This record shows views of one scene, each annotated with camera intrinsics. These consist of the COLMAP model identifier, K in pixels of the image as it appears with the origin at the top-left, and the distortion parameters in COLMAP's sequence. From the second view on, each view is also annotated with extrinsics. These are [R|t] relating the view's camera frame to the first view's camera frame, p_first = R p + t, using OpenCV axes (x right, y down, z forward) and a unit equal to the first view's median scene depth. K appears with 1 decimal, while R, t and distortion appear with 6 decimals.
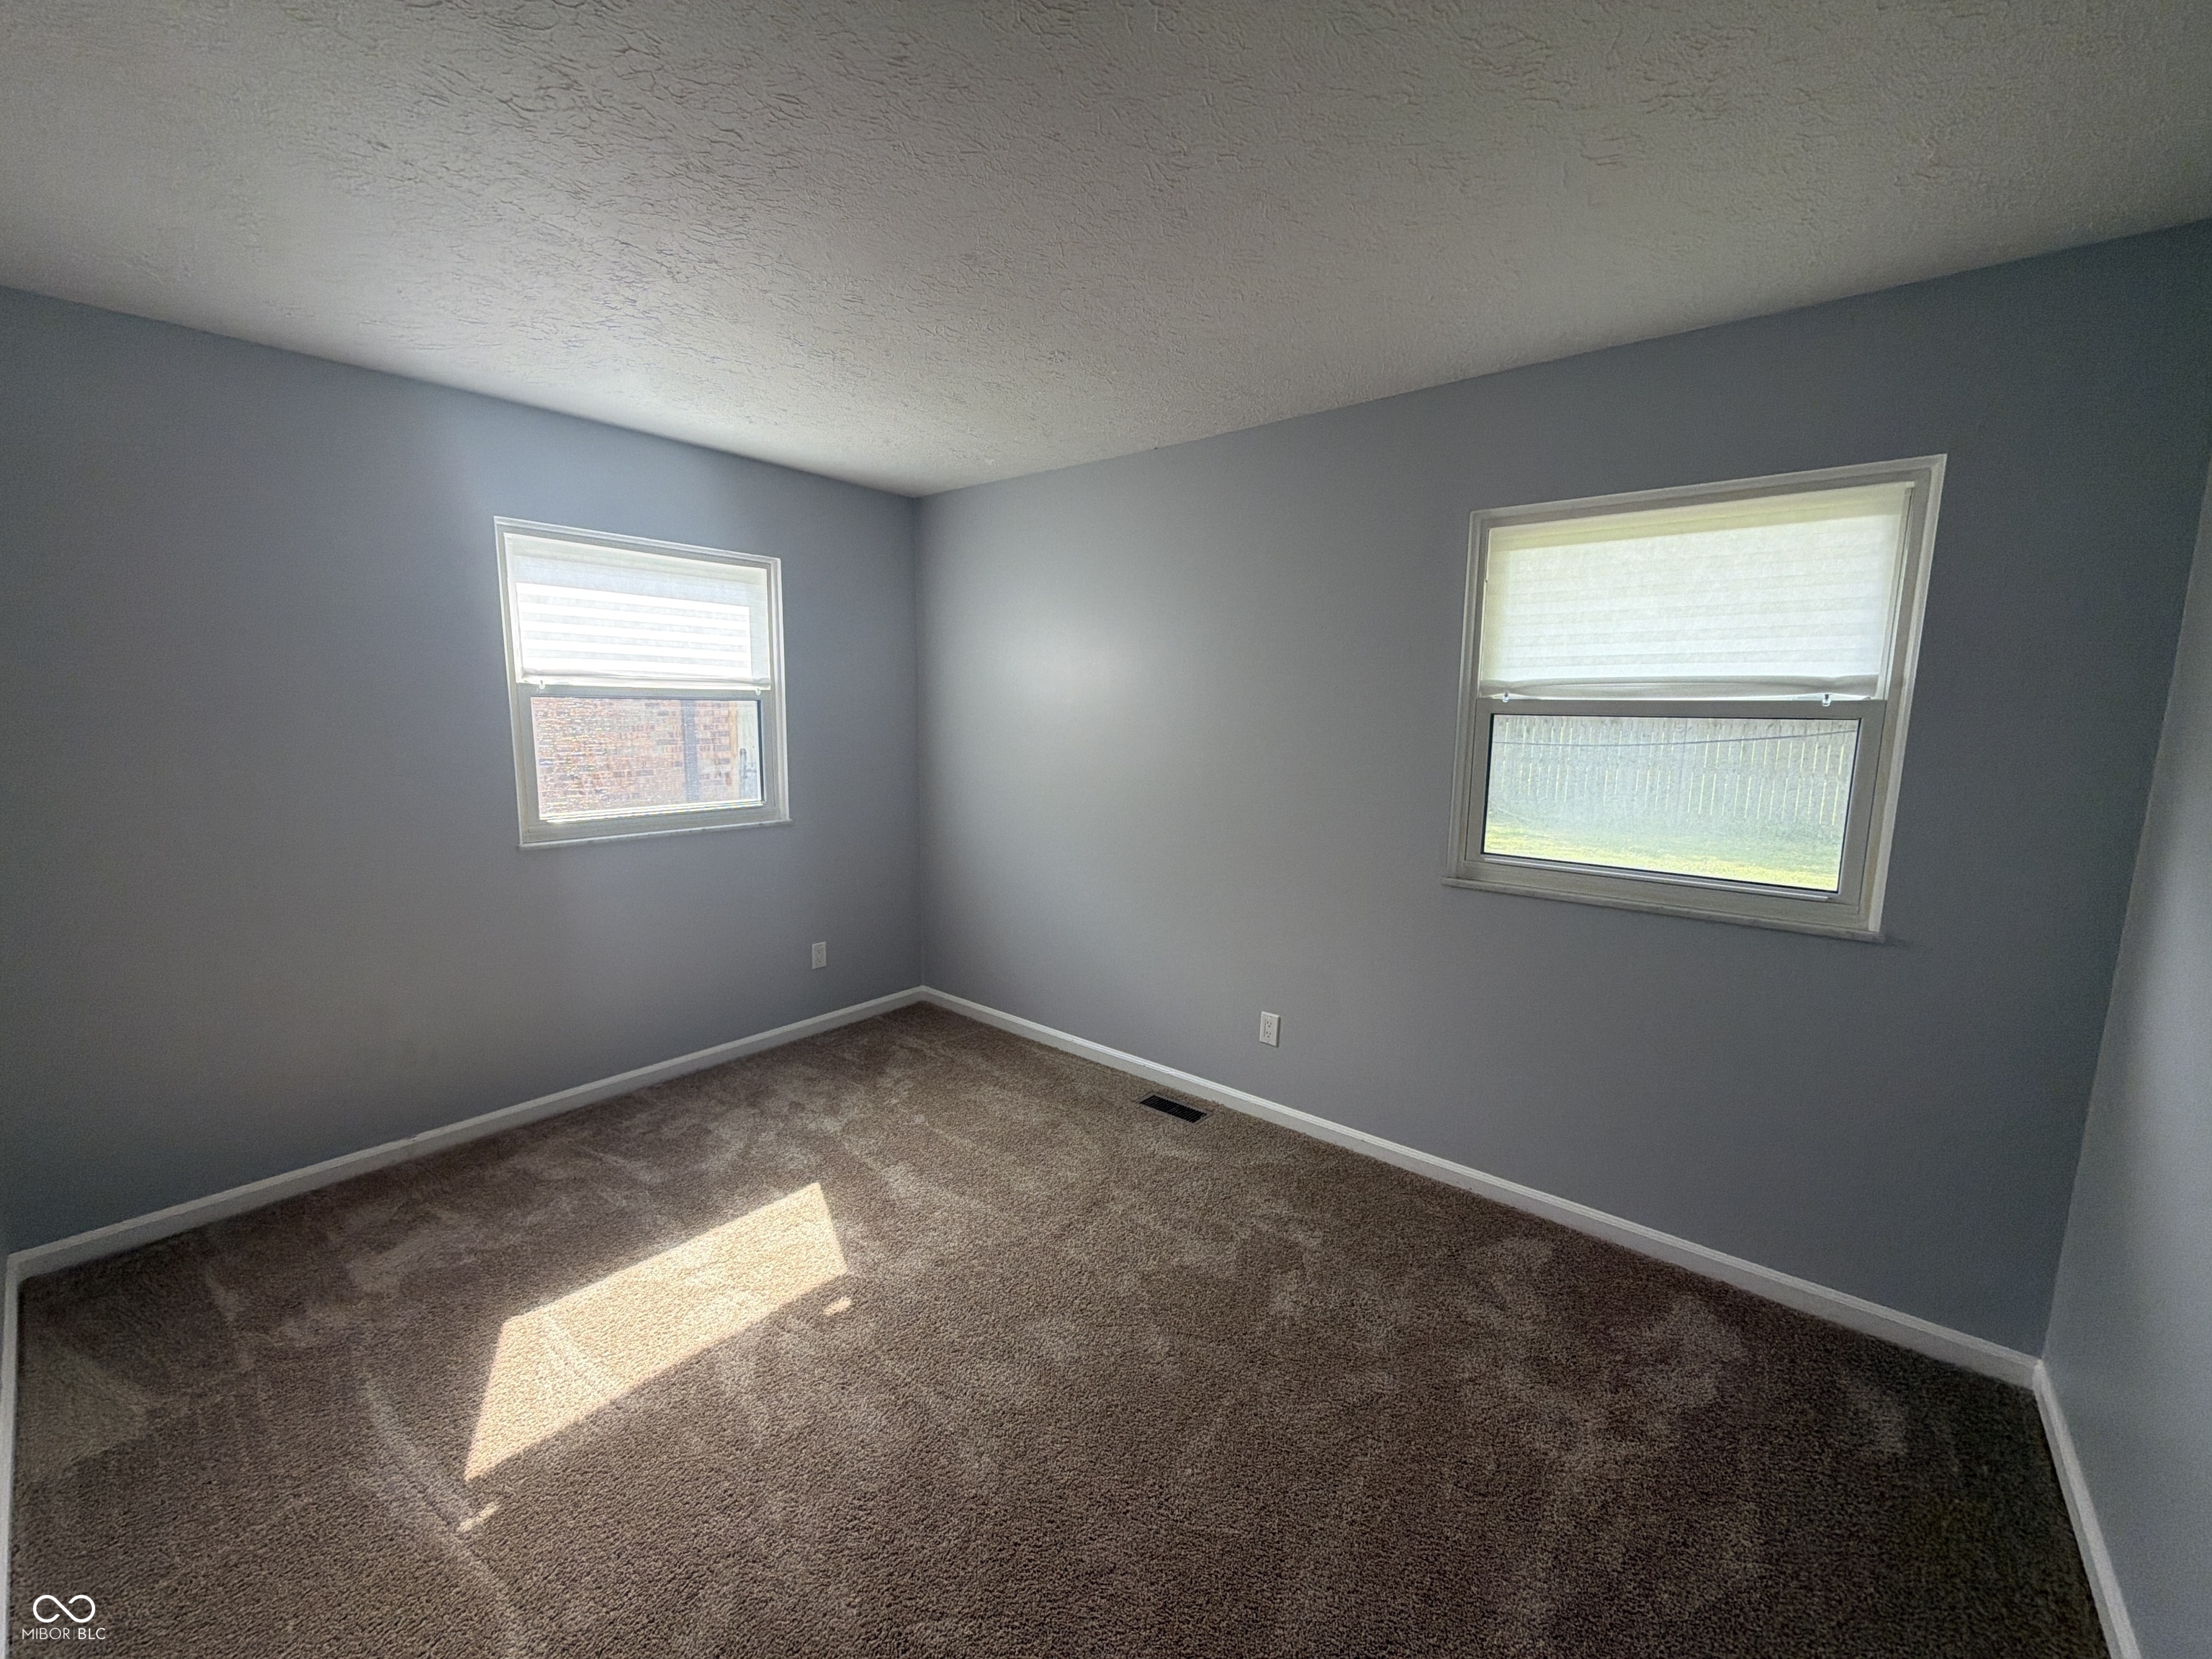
lens RADIAL K [[873.8, 0, 1104.9], [0, 873.8, 835.6], [0, 0, 1]] dist [-0.001693, 0.000638]
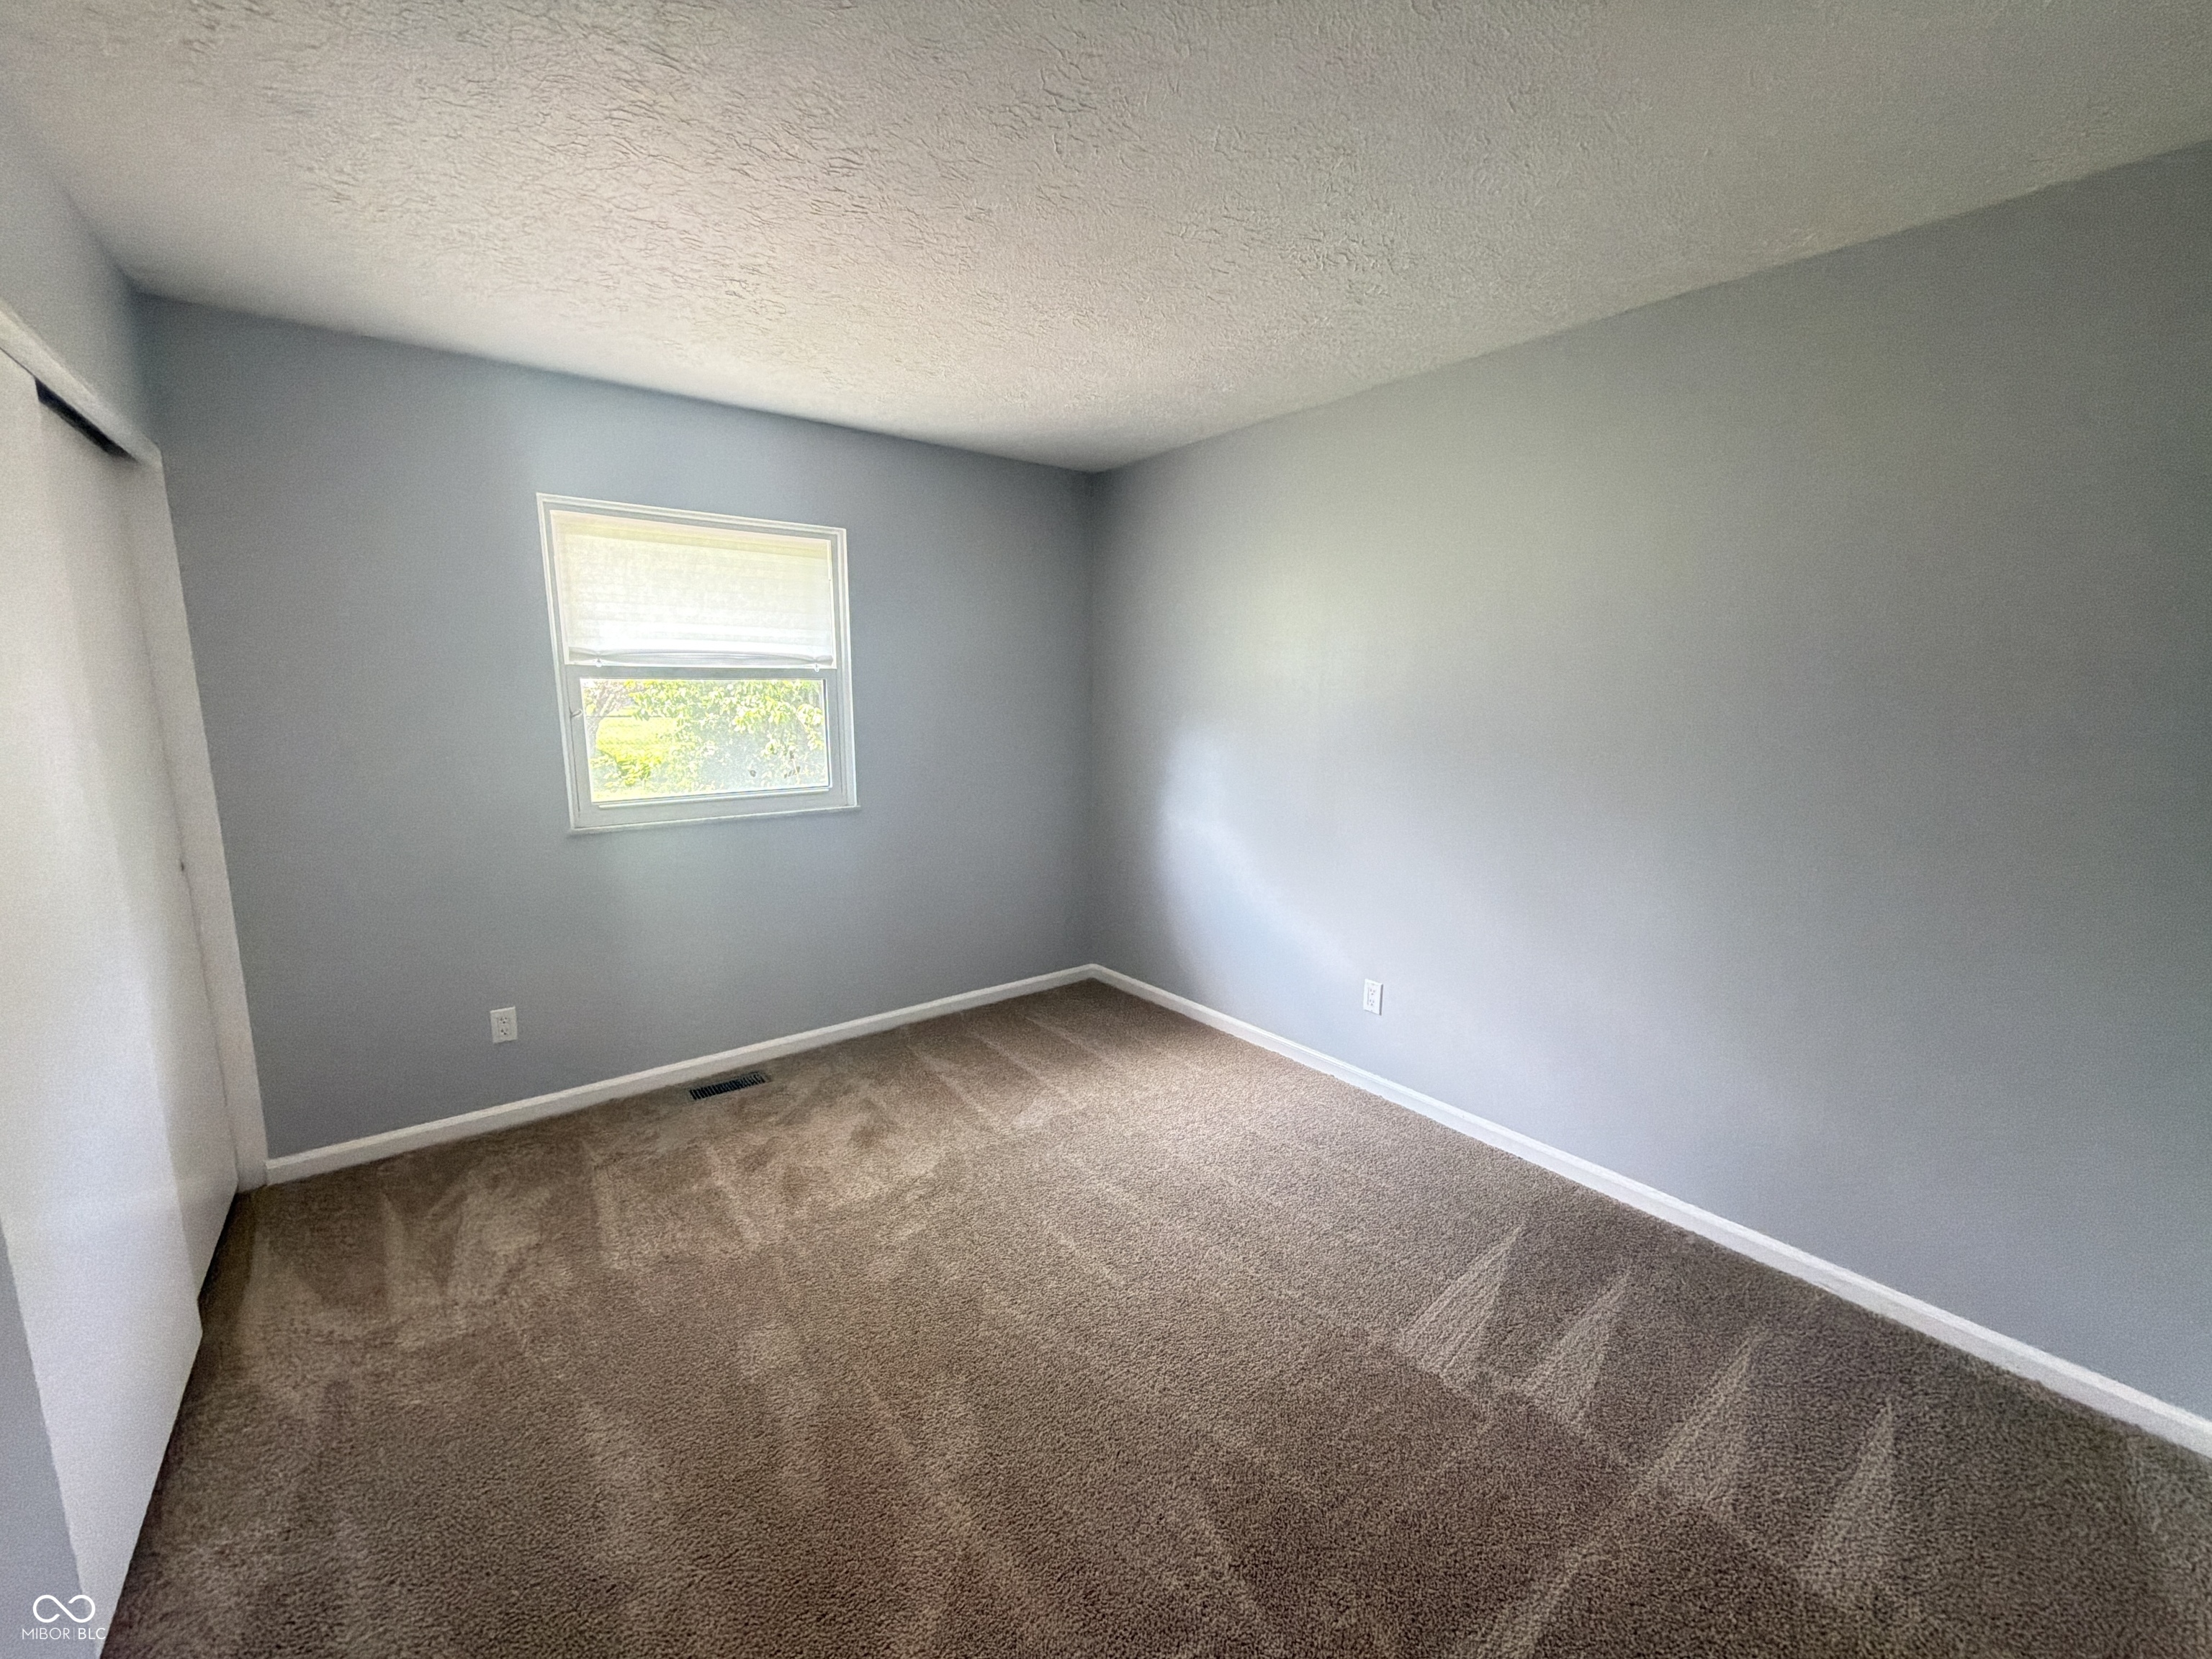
lens RADIAL K [[873.8, 0, 1114.9], [0, 873.8, 821.4], [0, 0, 1]] dist [-0.001693, 0.000638]
pose [[0.978095, 0.027203, -0.206373, 0.112781], [-0.025483, 0.999615, 0.010986, -0.019462], [0.206593, -0.005486, 0.978412, 0.134947]]
